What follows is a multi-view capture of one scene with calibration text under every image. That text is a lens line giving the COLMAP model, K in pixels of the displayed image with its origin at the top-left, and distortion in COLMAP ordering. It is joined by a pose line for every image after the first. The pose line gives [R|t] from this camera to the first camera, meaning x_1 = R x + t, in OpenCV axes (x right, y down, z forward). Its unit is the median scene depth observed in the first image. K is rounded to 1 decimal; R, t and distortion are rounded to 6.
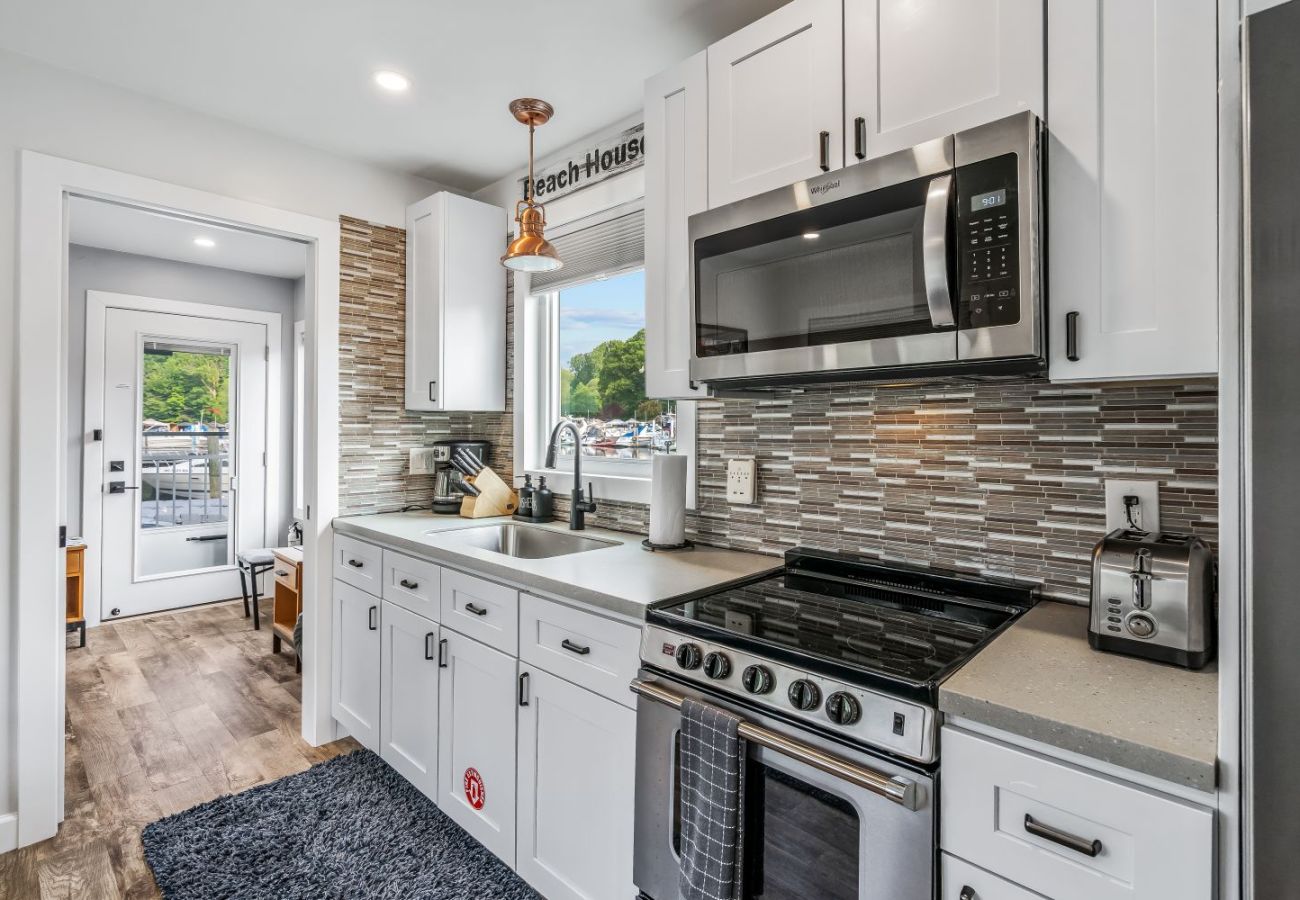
lens RADIAL K [[629.3, 0, 651.9], [0, 629.3, 423.8], [0, 0, 1]] dist [0.000987, 0.000786]
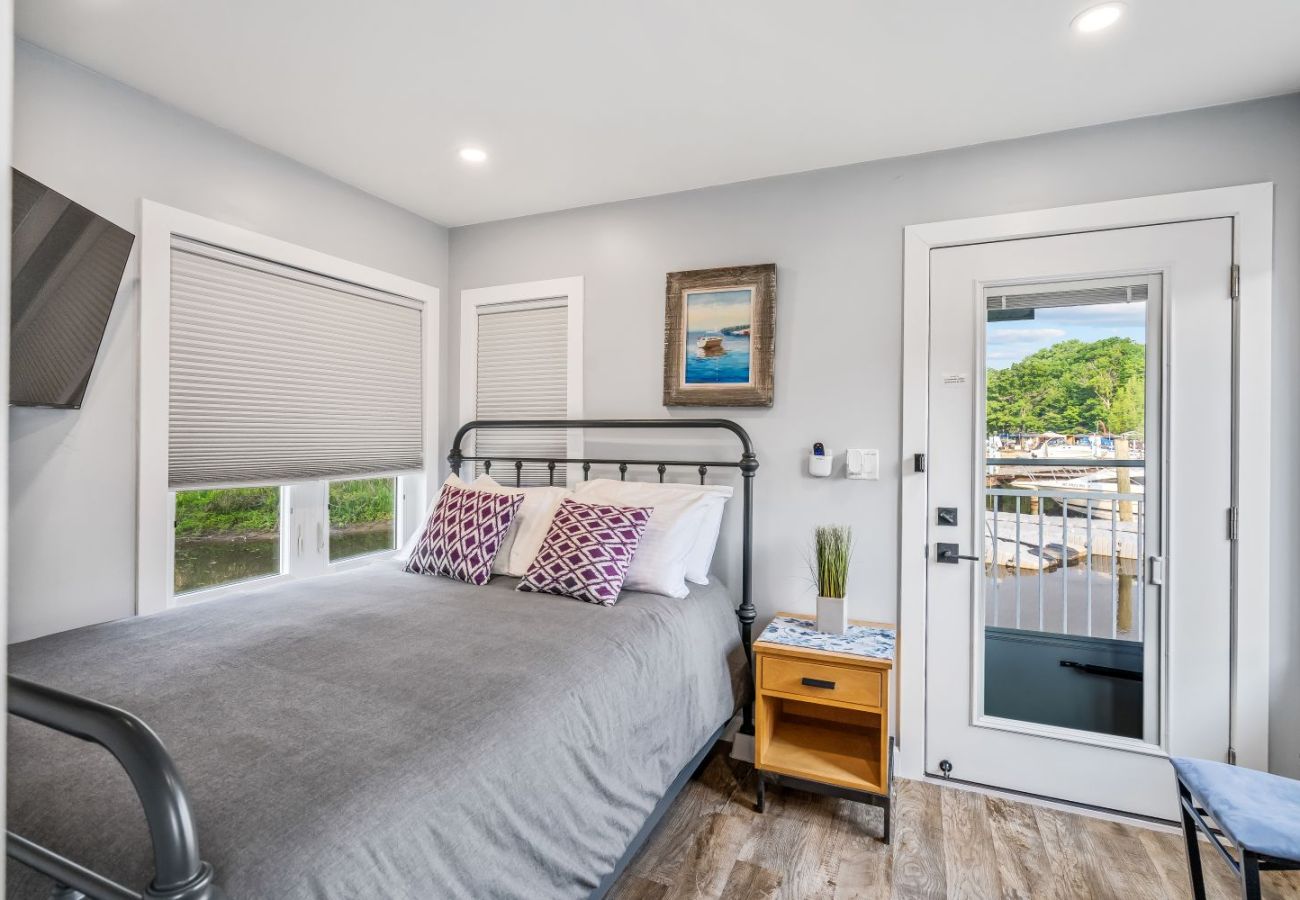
lens RADIAL K [[627.6, 0, 662.3], [0, 627.6, 439.3], [0, 0, 1]] dist [-0.001124, -0.000272]
pose [[0.338881, -0.000840, -0.940829, -0.389968], [0.007071, 0.999974, 0.001654, -0.007137], [0.940803, -0.007213, 0.338878, 0.553116]]
